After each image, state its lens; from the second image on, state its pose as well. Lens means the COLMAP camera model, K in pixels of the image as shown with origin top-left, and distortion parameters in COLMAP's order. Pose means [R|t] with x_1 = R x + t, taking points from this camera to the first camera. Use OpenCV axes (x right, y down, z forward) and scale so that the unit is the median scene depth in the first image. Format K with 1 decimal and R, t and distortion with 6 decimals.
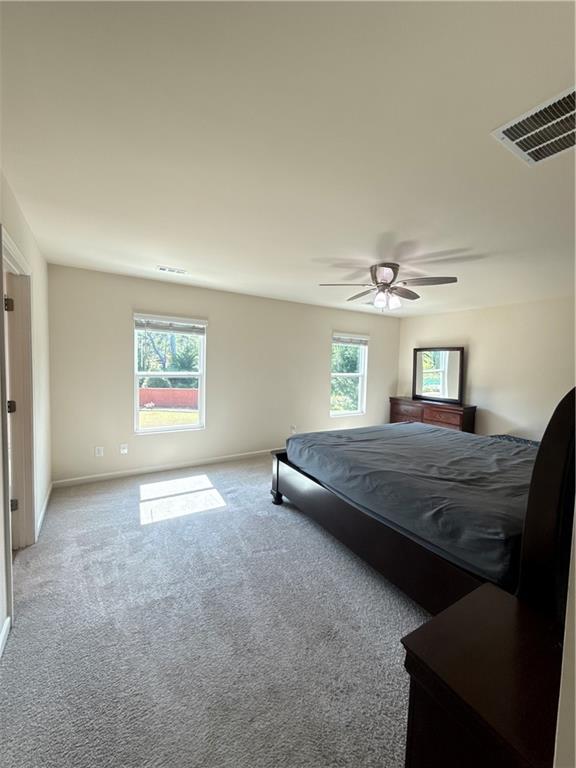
lens RADIAL K [[308.1, 0, 288.4], [0, 308.1, 383.1], [0, 0, 1]] dist [0.001890, 0.001160]
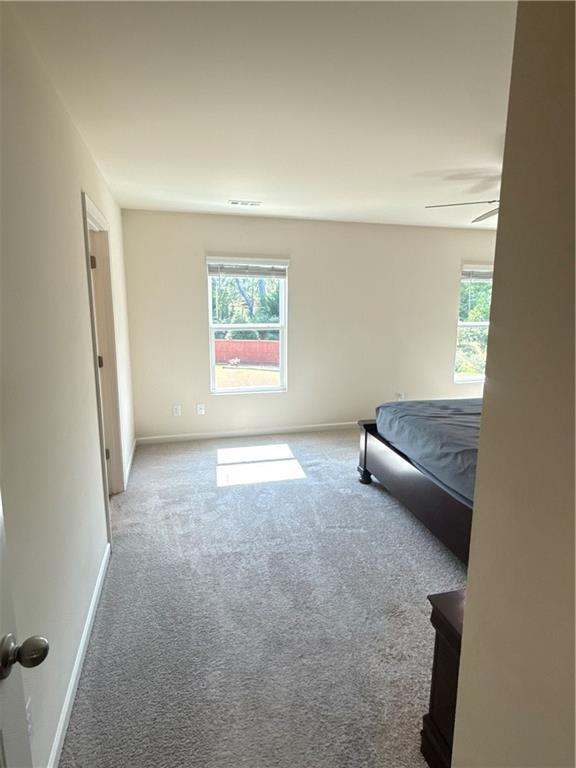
lens RADIAL K [[423.8, 0, 288.1], [0, 423.8, 384.0], [0, 0, 1]] dist [0.002683, -0.000238]
pose [[0.954878, 0.034421, -0.294998, 0.126424], [0.001291, 0.992771, 0.120016, -0.018651], [0.296997, -0.114982, 0.947931, -0.162867]]
